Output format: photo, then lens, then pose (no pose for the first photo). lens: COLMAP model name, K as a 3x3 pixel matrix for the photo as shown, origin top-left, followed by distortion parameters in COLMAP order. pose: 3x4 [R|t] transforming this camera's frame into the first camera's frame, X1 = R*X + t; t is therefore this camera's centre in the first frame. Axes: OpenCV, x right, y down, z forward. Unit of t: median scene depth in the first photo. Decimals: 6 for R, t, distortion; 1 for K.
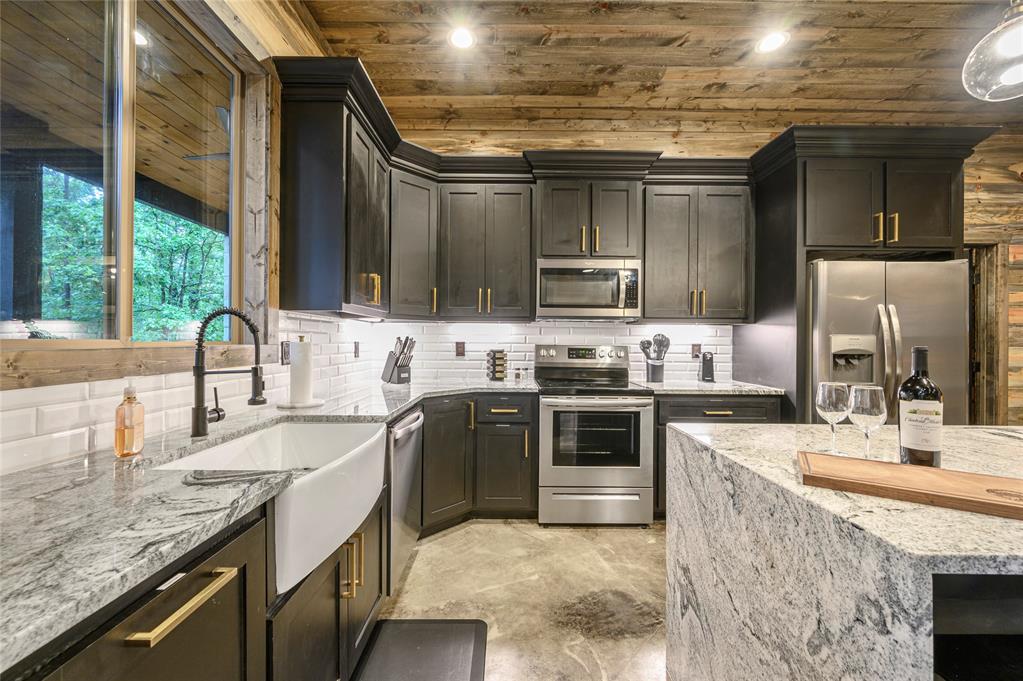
lens RADIAL K [[415.6, 0, 520.5], [0, 415.6, 335.4], [0, 0, 1]] dist [0.002077, 0.000248]
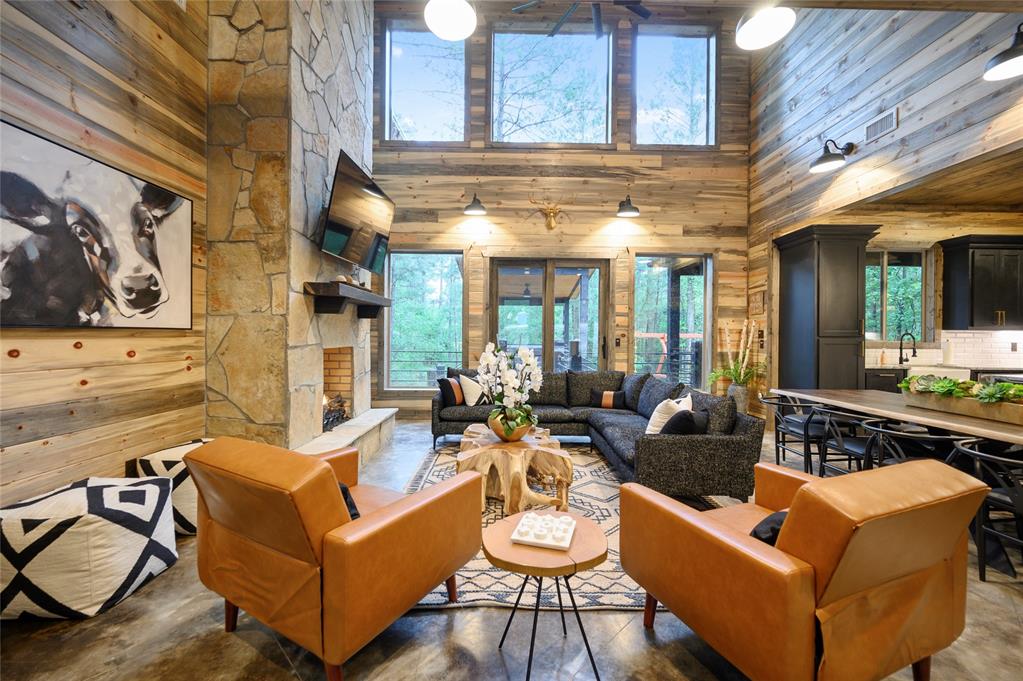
lens RADIAL K [[415.6, 0, 506.5], [0, 415.6, 337.5], [0, 0, 1]] dist [0.002077, 0.000248]
pose [[0.011312, -0.003629, -0.999929, 2.151936], [0.002689, 0.999990, -0.003599, -0.011191], [0.999932, -0.002649, 0.011322, -1.920074]]
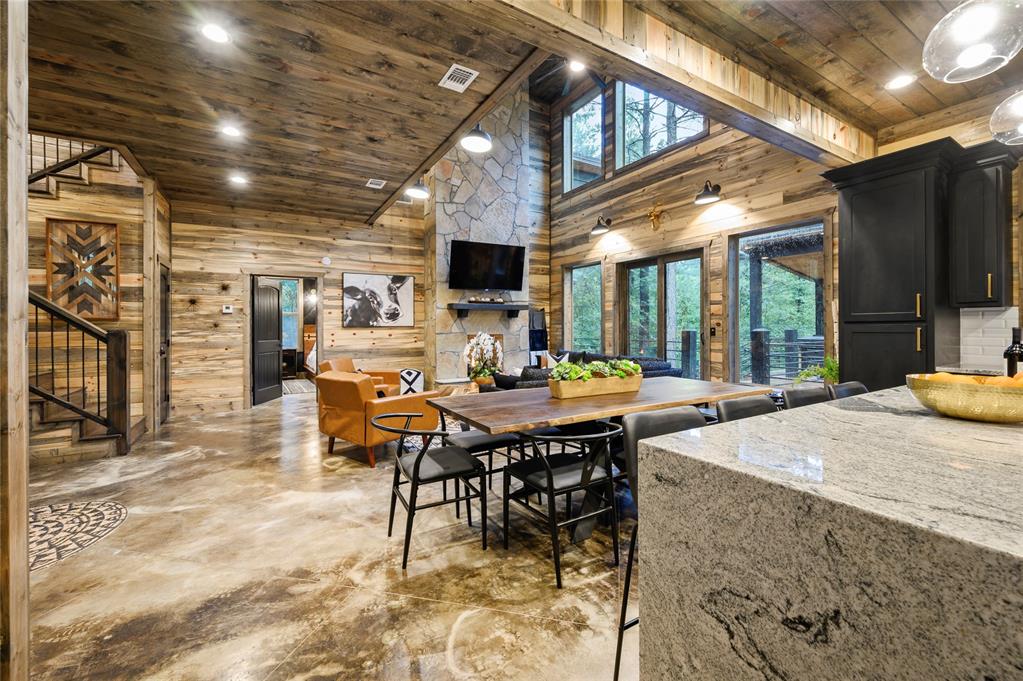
lens RADIAL K [[415.6, 0, 513.6], [0, 415.6, 325.0], [0, 0, 1]] dist [0.002077, 0.000248]
pose [[-0.856263, -0.006944, -0.516494, 1.839554], [0.004107, 0.999787, -0.020250, 0.020477], [0.516524, -0.019461, -0.856052, 0.744707]]
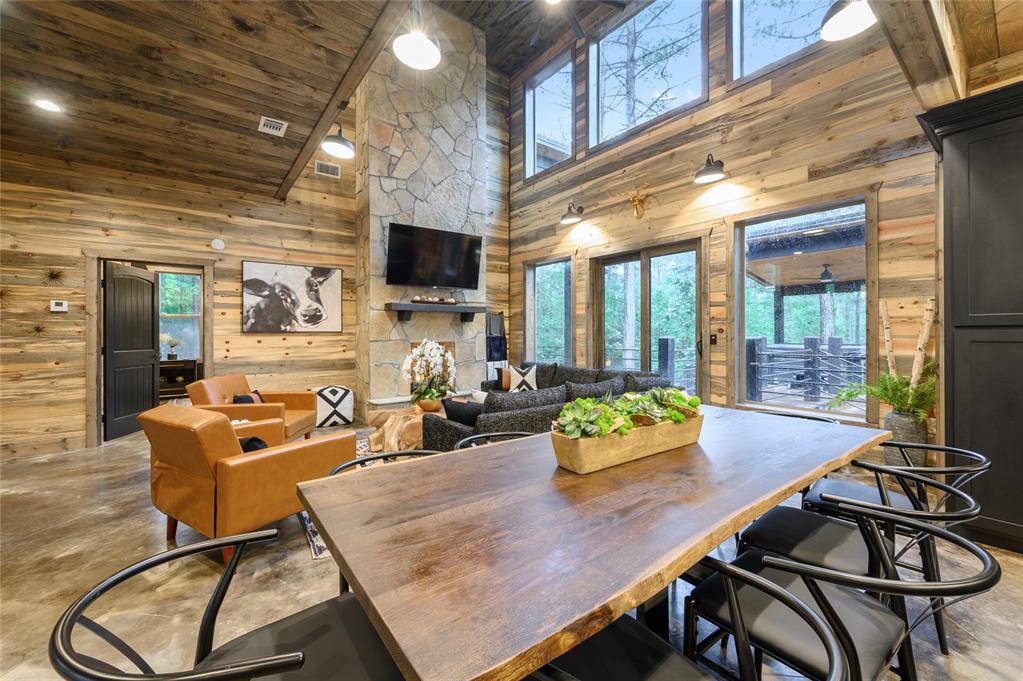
lens RADIAL K [[415.6, 0, 511.1], [0, 415.6, 332.9], [0, 0, 1]] dist [0.002077, 0.000248]
pose [[-0.791515, -0.008533, -0.611090, 1.520941], [0.003010, 0.999836, -0.017861, 0.016055], [0.611142, -0.015976, -0.791359, 0.147235]]
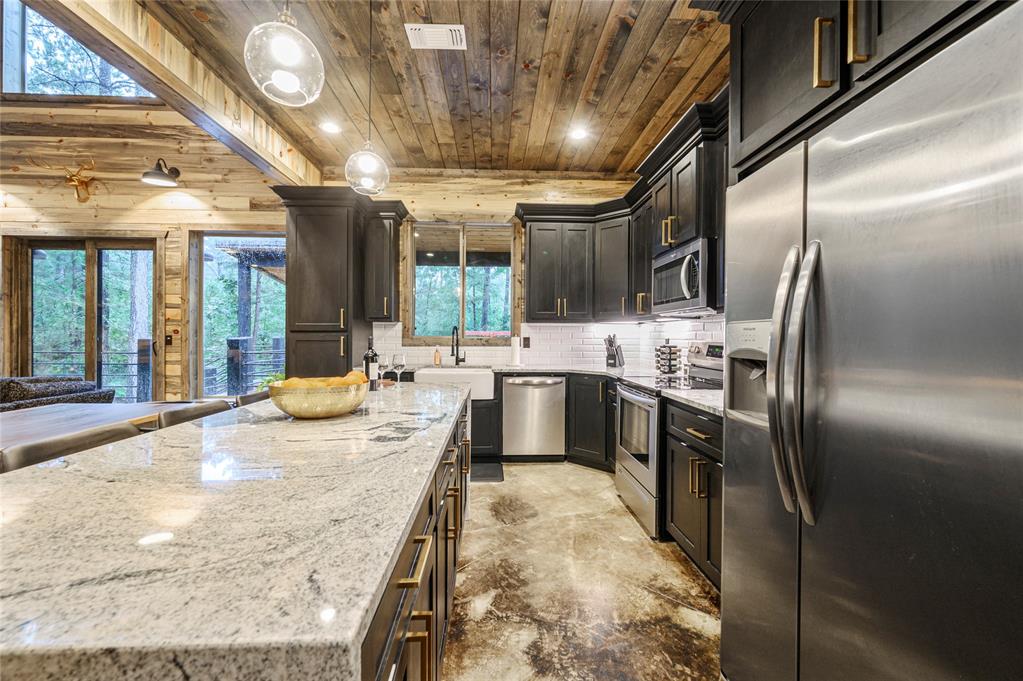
lens RADIAL K [[415.6, 0, 500.9], [0, 415.6, 336.2], [0, 0, 1]] dist [0.002077, 0.000248]
pose [[0.035648, -0.005121, -0.999351, 1.666812], [0.008909, 0.999949, -0.004807, 0.019547], [0.999325, -0.008732, 0.035691, 0.850751]]
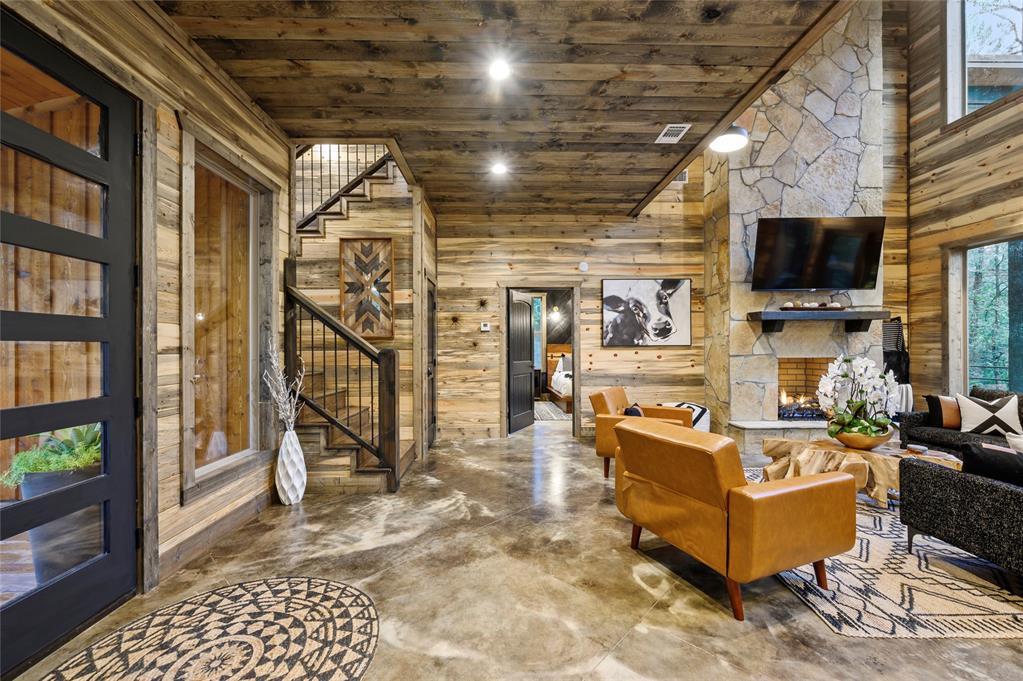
lens RADIAL K [[415.6, 0, 509.6], [0, 415.6, 347.3], [0, 0, 1]] dist [0.002077, 0.000248]
pose [[-0.999757, -0.005386, -0.021353, 1.958520], [-0.005076, 0.999881, -0.014536, 0.011238], [0.021428, -0.014424, -0.999666, -0.182479]]
